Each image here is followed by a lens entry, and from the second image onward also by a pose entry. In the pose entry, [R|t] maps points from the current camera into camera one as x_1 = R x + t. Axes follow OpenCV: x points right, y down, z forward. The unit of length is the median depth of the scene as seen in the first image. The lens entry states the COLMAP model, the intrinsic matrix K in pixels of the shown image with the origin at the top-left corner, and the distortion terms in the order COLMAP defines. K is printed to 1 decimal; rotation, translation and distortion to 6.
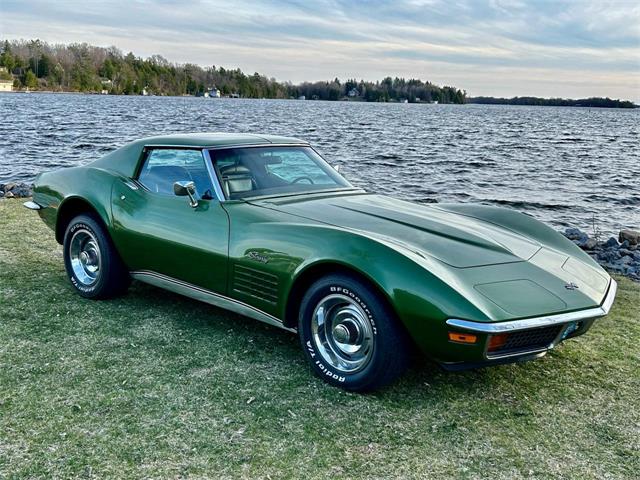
lens RADIAL K [[768.0, 0, 318.8], [0, 768.0, 242.0], [0, 0, 1]] dist [0.058404, 0.000000]
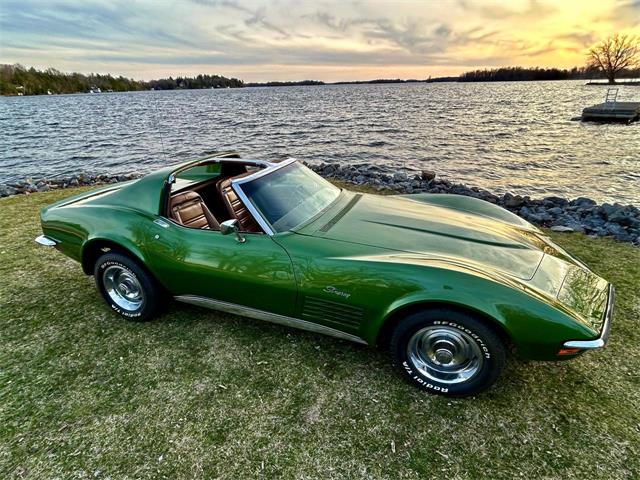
lens RADIAL K [[375.0, 0, 323.4], [0, 375.0, 246.2], [0, 0, 1]] dist [-0.011488, 0.009775]
pose [[0.927064, -0.199768, 0.317245, -0.200696], [0.123906, 0.961919, 0.243635, -0.138636], [-0.353835, -0.186557, 0.916514, 0.431569]]
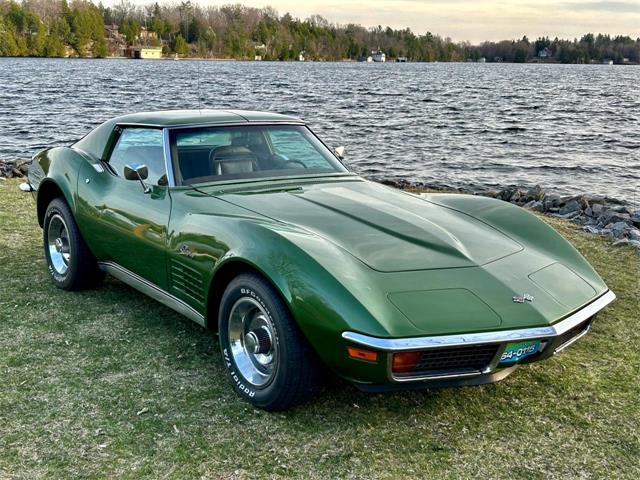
lens RADIAL K [[882.5, 0, 315.0], [0, 882.5, 243.7], [0, 0, 1]] dist [0.055007, 0.000000]
pose [[0.978865, 0.029793, -0.202326, 0.218852], [-0.026170, 0.999446, 0.020559, -0.011204], [0.202827, -0.014830, 0.979102, 0.022997]]
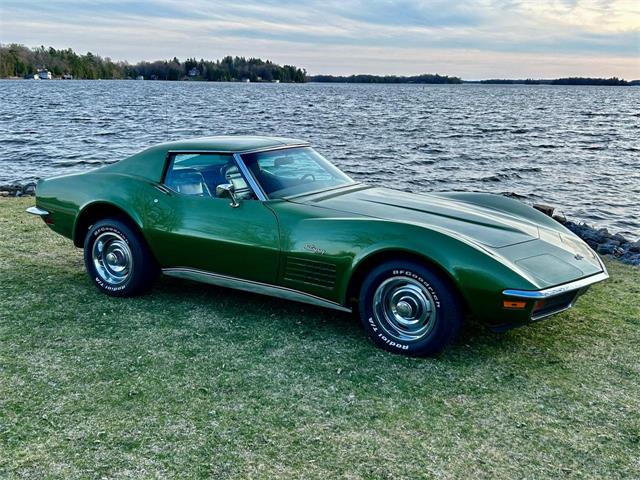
lens RADIAL K [[768.0, 0, 318.7], [0, 768.0, 245.5], [0, 0, 1]] dist [0.058404, 0.000000]
pose [[0.979444, -0.060158, 0.192539, -0.234963], [0.054273, 0.997888, 0.035702, -0.020748], [-0.194280, -0.024518, 0.980640, -0.099644]]
